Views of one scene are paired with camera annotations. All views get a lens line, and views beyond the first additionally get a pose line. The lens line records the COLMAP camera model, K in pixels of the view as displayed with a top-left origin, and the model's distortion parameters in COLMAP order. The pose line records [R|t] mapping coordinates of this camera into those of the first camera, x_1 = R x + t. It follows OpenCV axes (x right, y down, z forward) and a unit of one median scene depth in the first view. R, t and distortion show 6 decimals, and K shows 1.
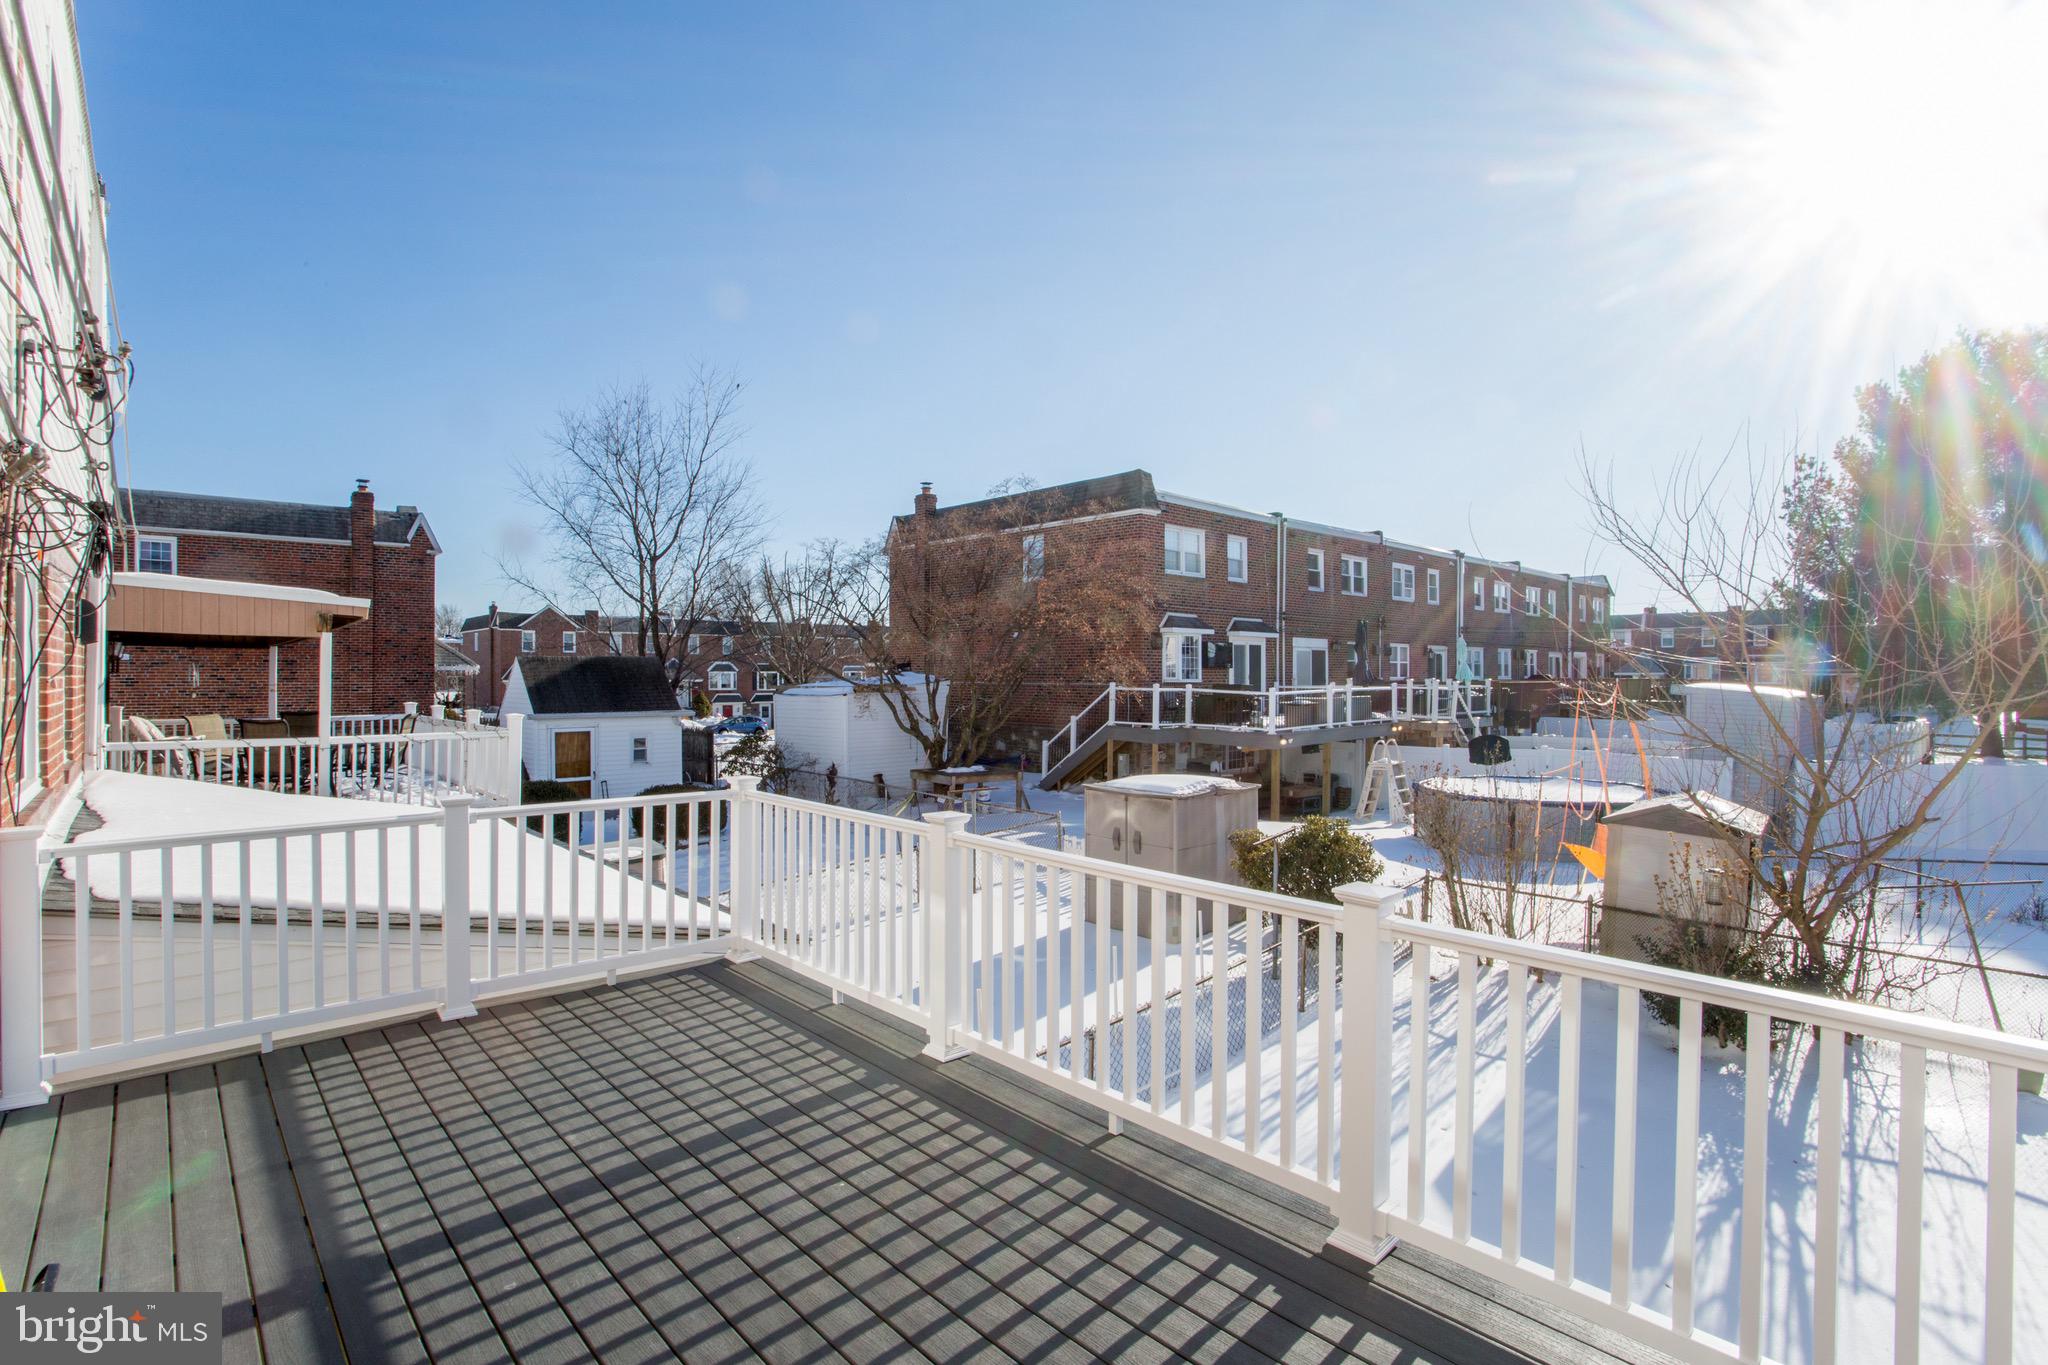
lens RADIAL K [[998.6, 0, 1003.1], [0, 998.6, 651.1], [0, 0, 1]] dist [-0.061716, 0.027145]
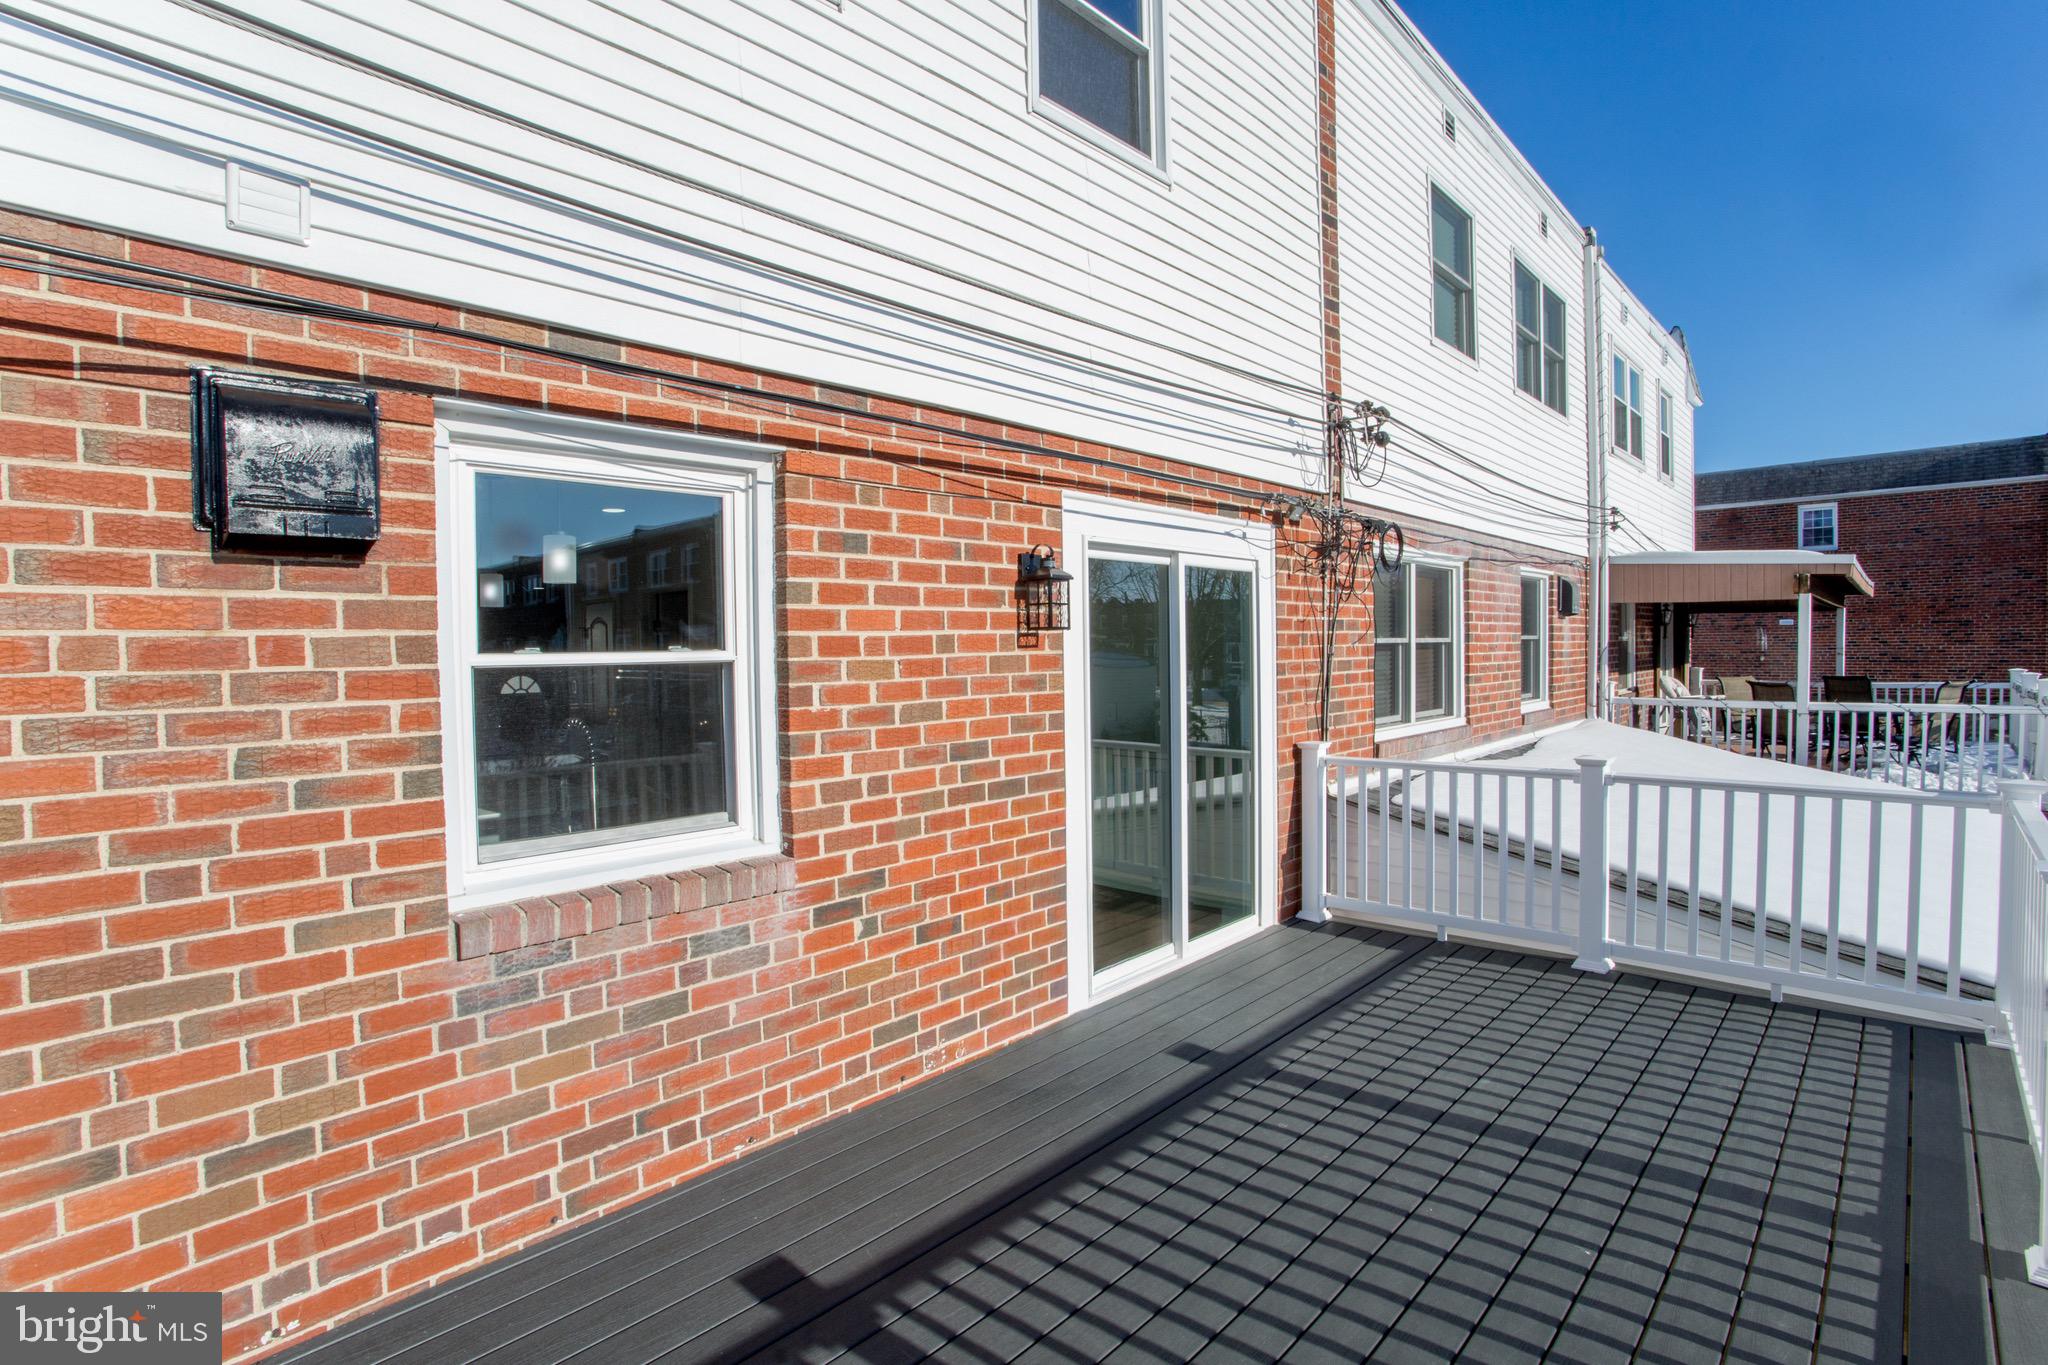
lens RADIAL K [[998.6, 0, 1047.5], [0, 998.6, 681.2], [0, 0, 1]] dist [-0.061716, 0.027145]
pose [[0.102806, 0.033046, -0.994152, 0.085690], [0.037863, 0.998594, 0.037109, 0.001059], [0.993981, -0.041456, 0.101410, 0.068252]]
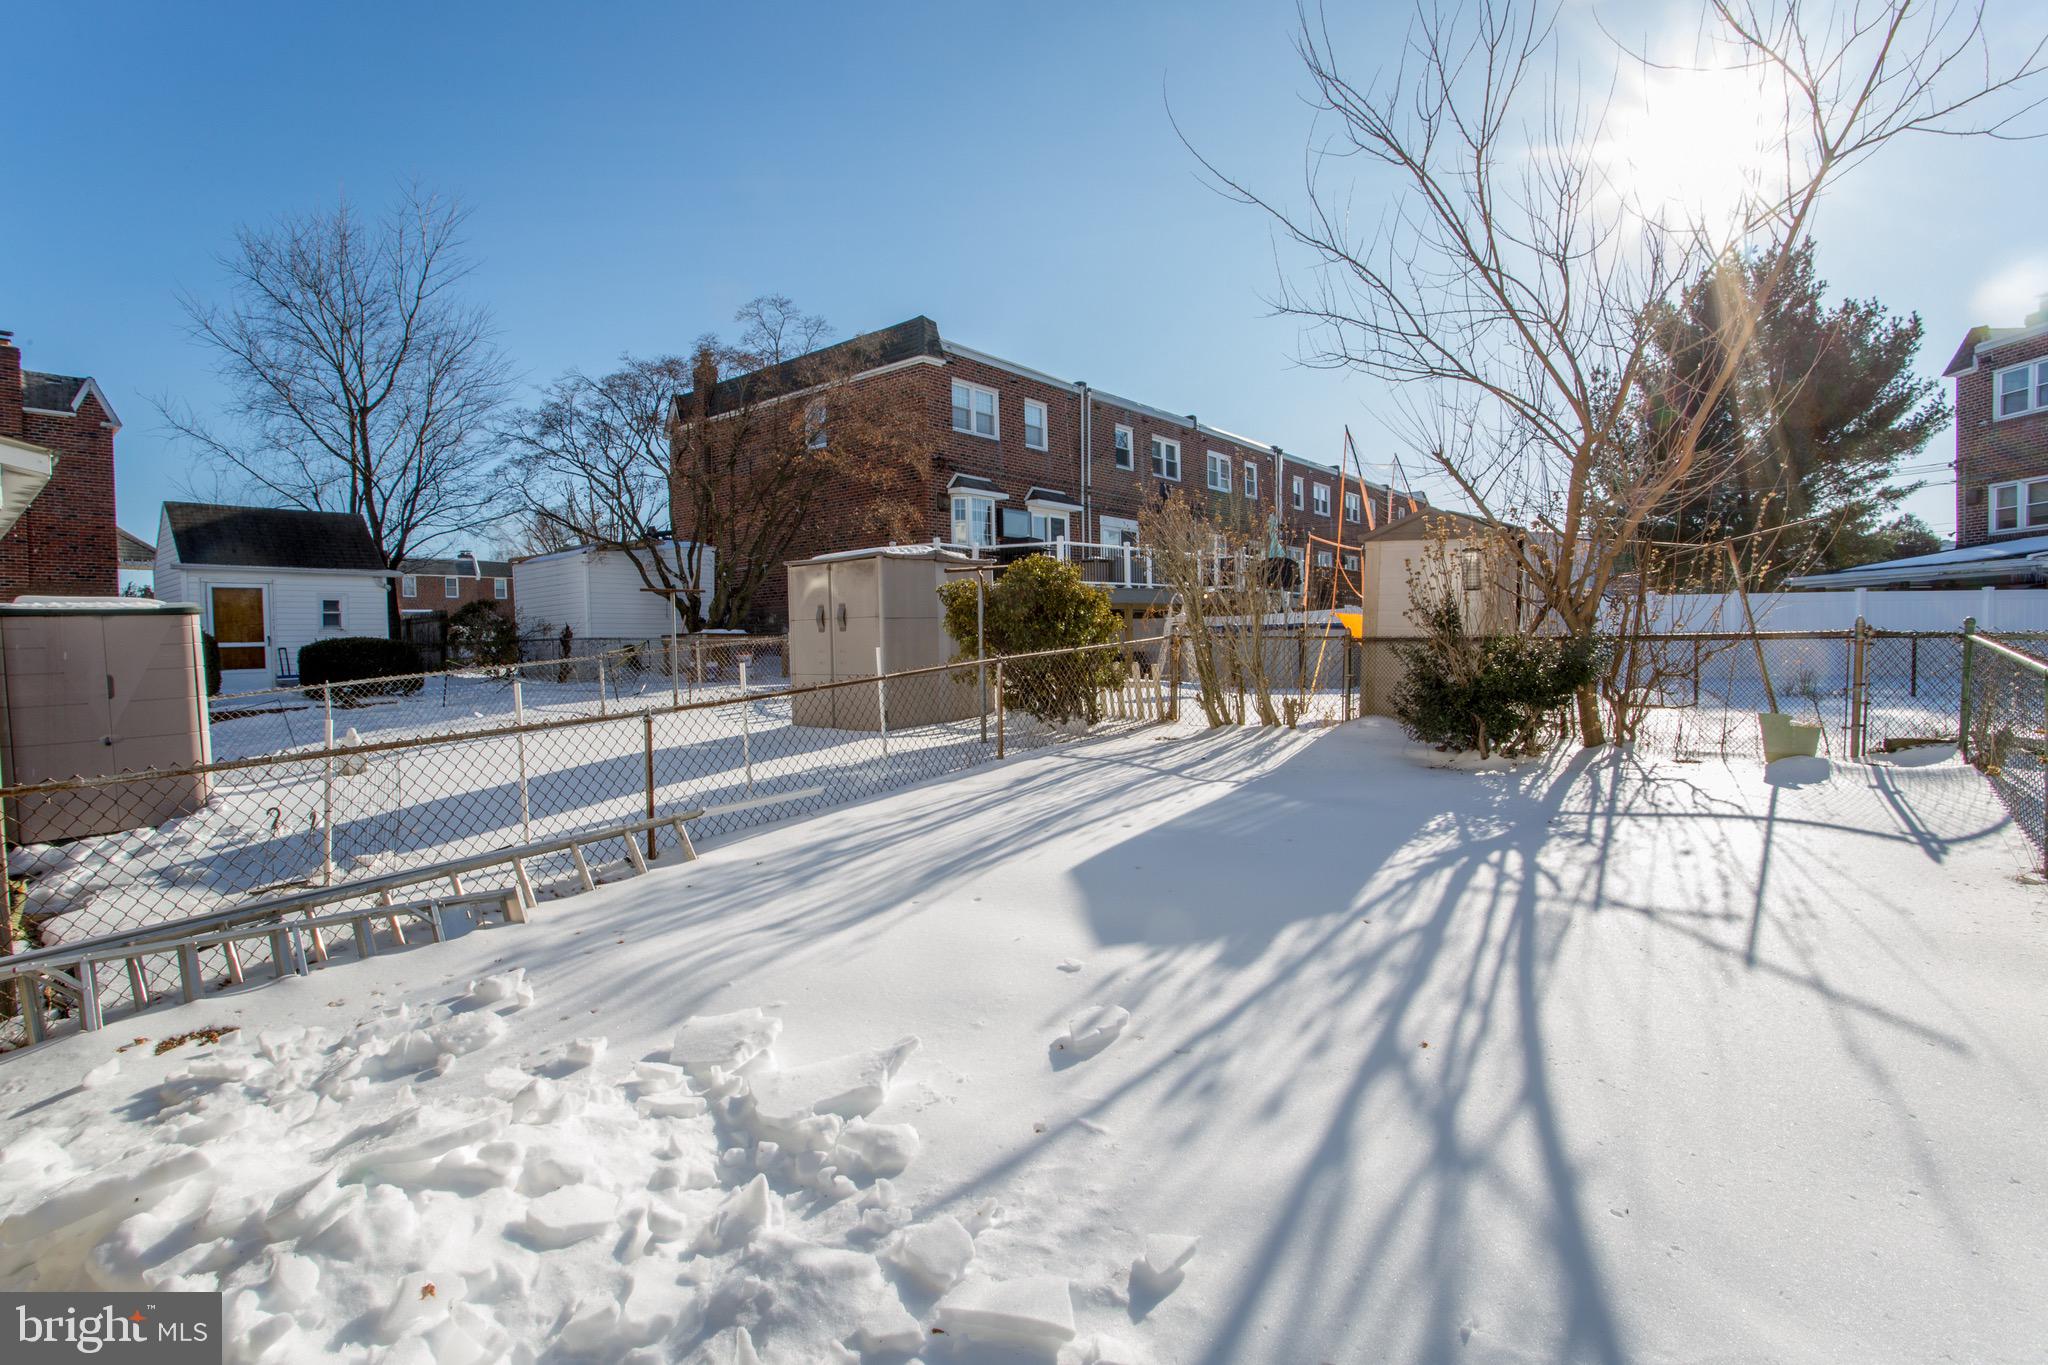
lens RADIAL K [[998.6, 0, 1000.0], [0, 998.6, 640.8], [0, 0, 1]] dist [-0.061716, 0.027145]
pose [[0.991467, -0.023402, 0.128240, 0.094921], [0.022547, 0.999713, 0.008114, 0.126363], [-0.128393, -0.005153, 0.991710, 0.090629]]
